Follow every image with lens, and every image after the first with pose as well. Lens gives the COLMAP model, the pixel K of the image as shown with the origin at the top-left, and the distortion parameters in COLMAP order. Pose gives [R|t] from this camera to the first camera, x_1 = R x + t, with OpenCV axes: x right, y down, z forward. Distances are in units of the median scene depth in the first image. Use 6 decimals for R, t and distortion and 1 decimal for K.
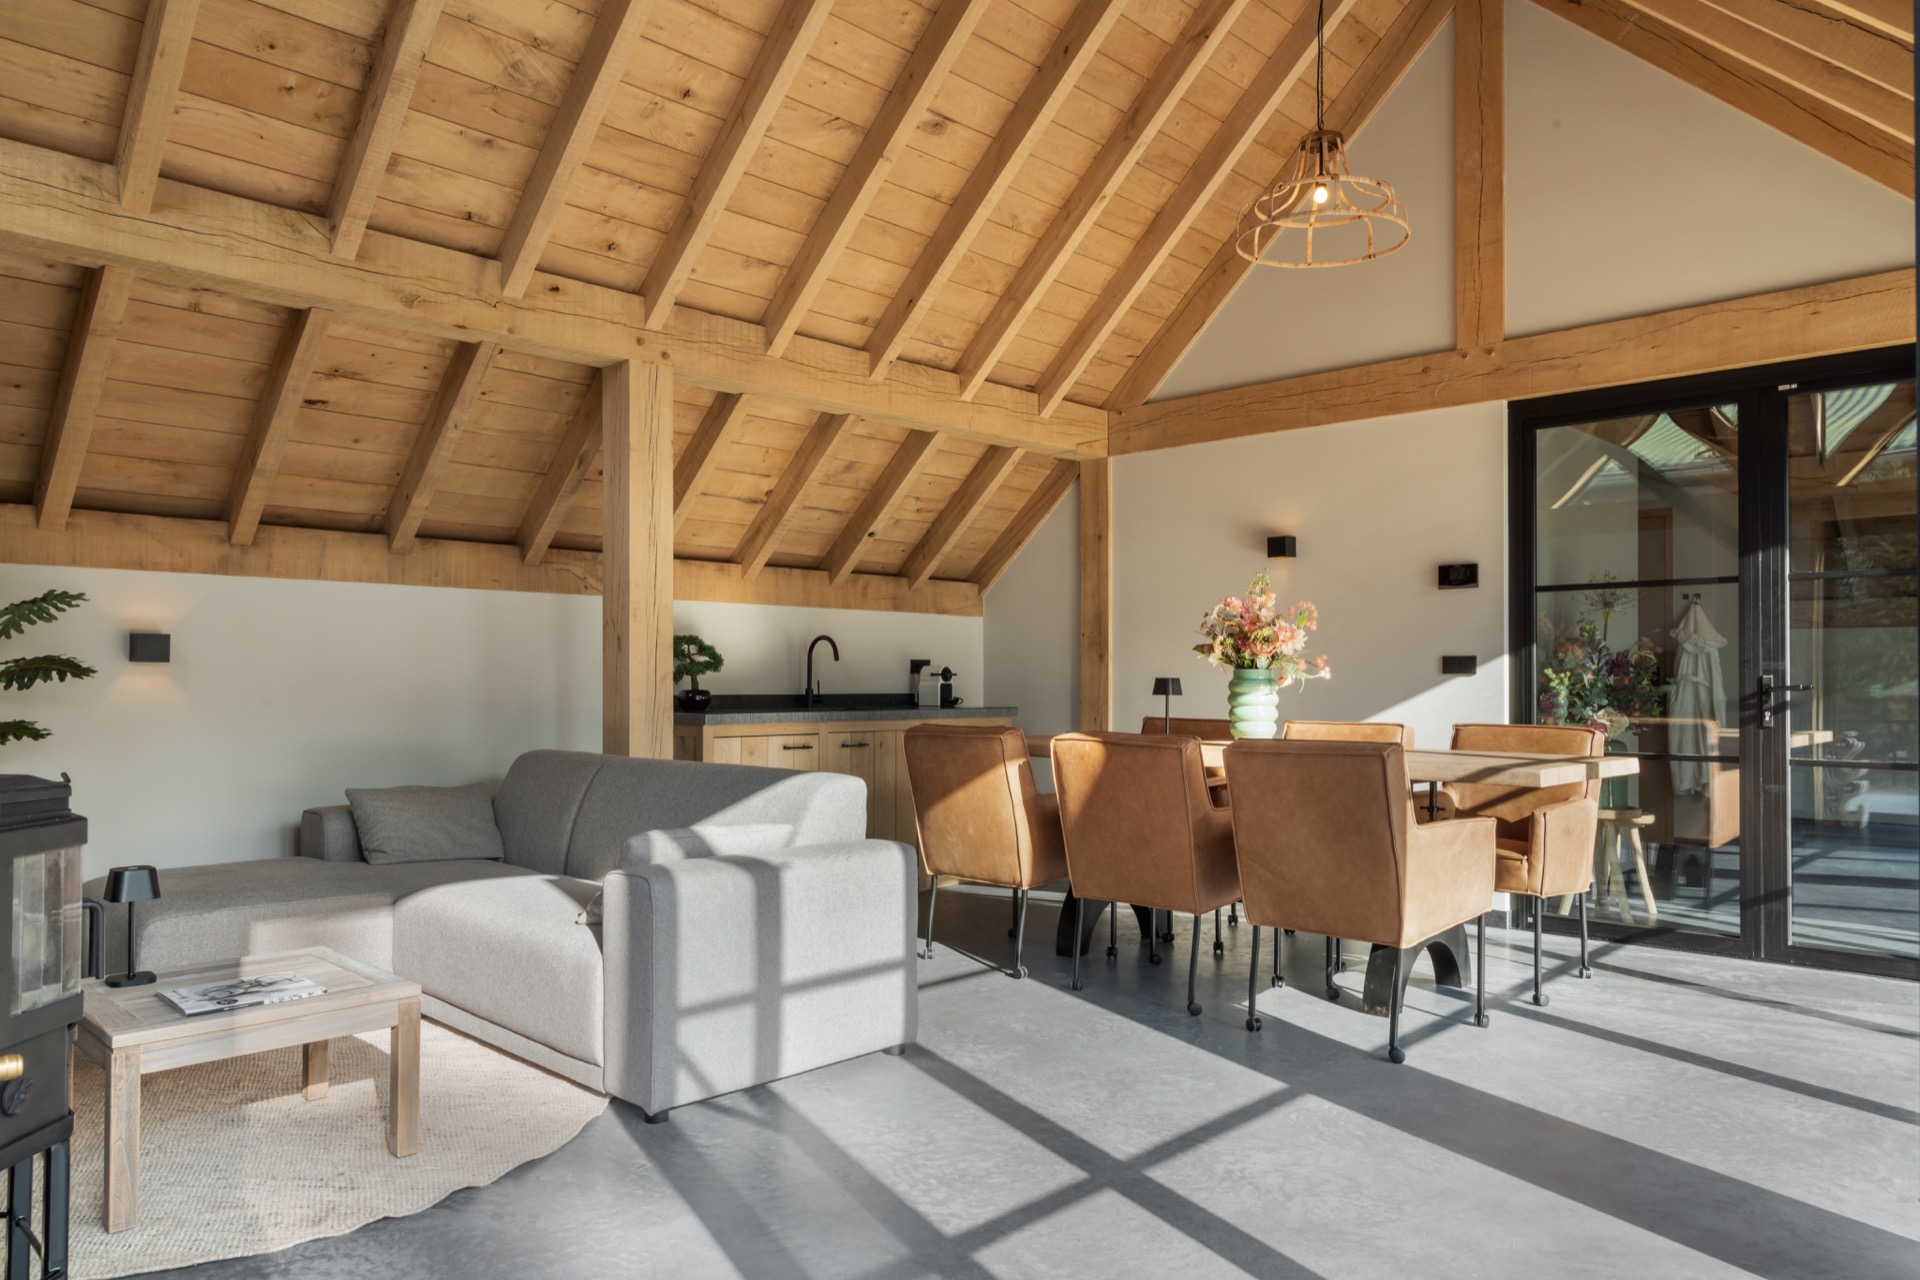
lens RADIAL K [[1278.3, 0, 956.9], [0, 1278.3, 672.8], [0, 0, 1]] dist [-0.001686, -0.002024]
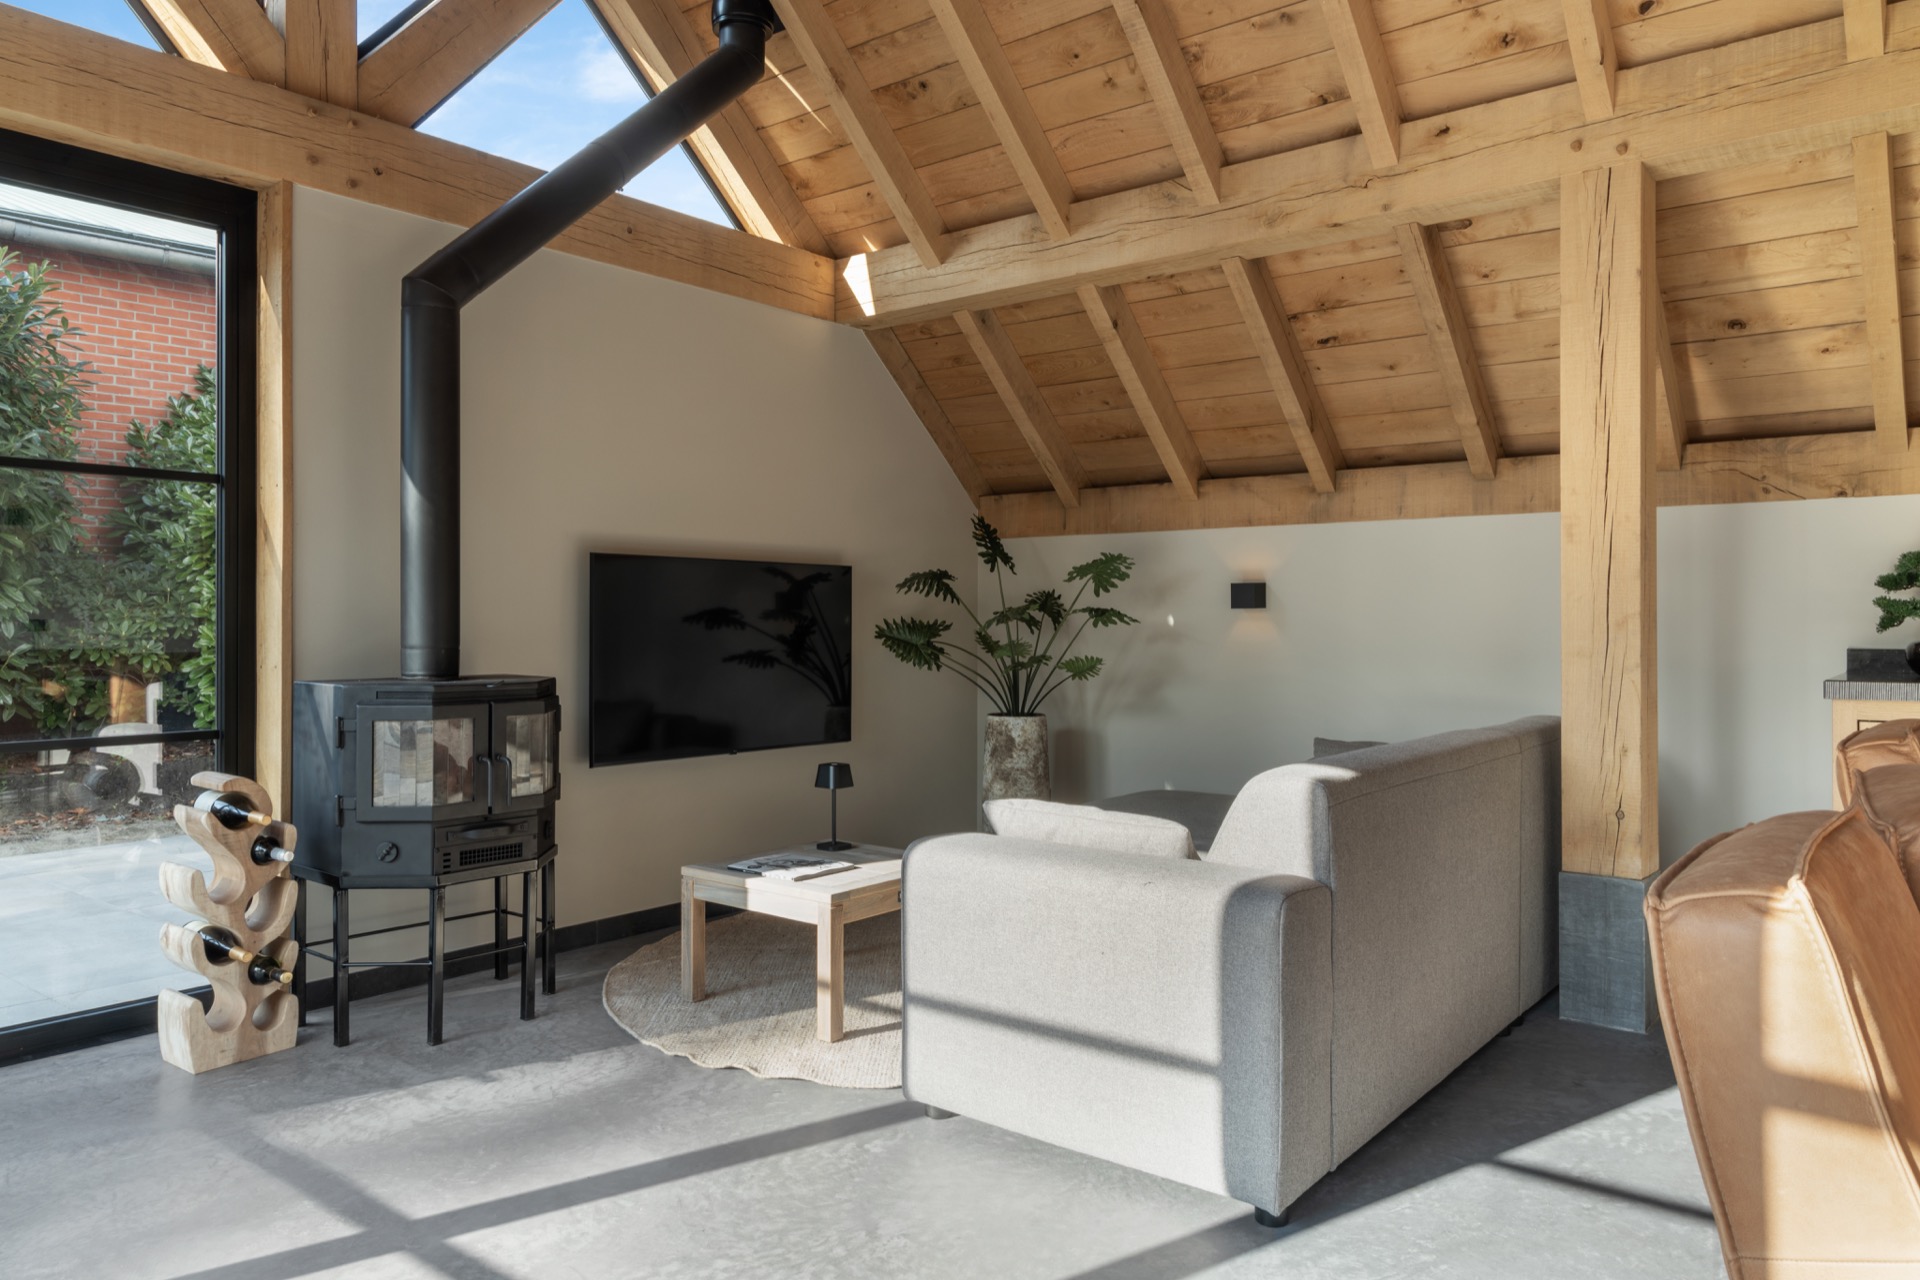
lens RADIAL K [[1296.3, 0, 961.4], [0, 1296.3, 617.9], [0, 0, 1]] dist [-0.003469, -0.002411]
pose [[0.088924, -0.003388, -0.996033, 0.438041], [0.007170, 0.999970, -0.002761, 0.001006], [0.996013, -0.006896, 0.088945, 0.604272]]
